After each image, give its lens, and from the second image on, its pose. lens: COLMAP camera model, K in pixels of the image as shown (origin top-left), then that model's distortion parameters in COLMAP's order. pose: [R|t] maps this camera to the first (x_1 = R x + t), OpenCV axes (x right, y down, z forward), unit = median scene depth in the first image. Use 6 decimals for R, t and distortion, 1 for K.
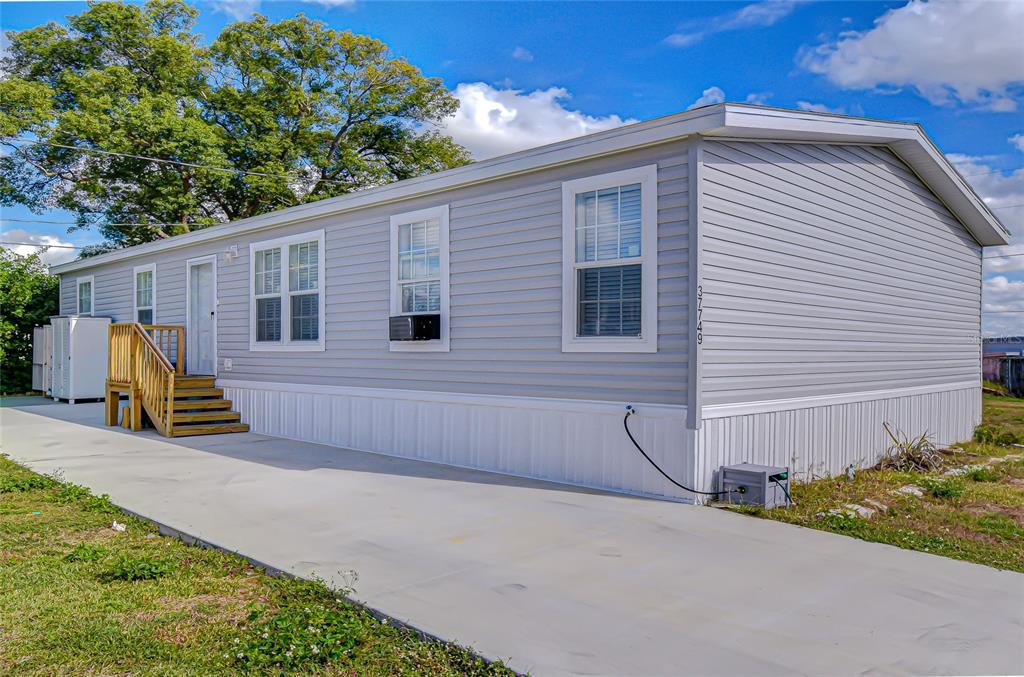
lens RADIAL K [[753.4, 0, 512.0], [0, 753.4, 338.5], [0, 0, 1]] dist [0.044721, -0.070052]
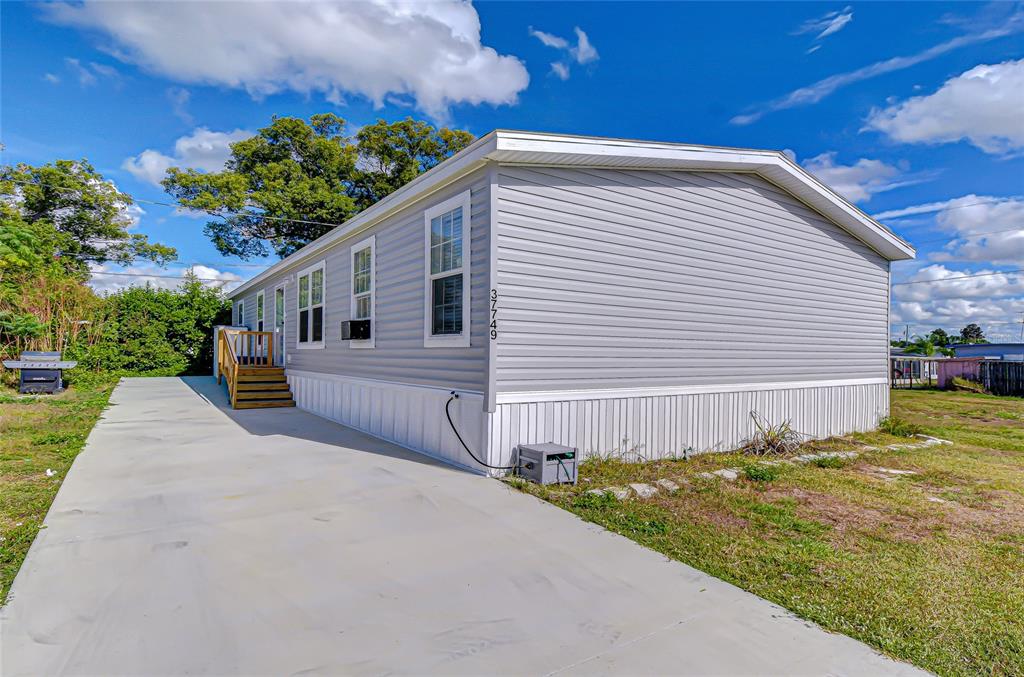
lens RADIAL K [[535.0, 0, 512.0], [0, 535.0, 338.5], [0, 0, 1]] dist [0.008312, 0.000358]
pose [[0.980155, -0.000974, -0.198230, 0.335823], [-0.001568, 0.999919, -0.012669, 0.012441], [0.198226, 0.012728, 0.980074, 0.148698]]
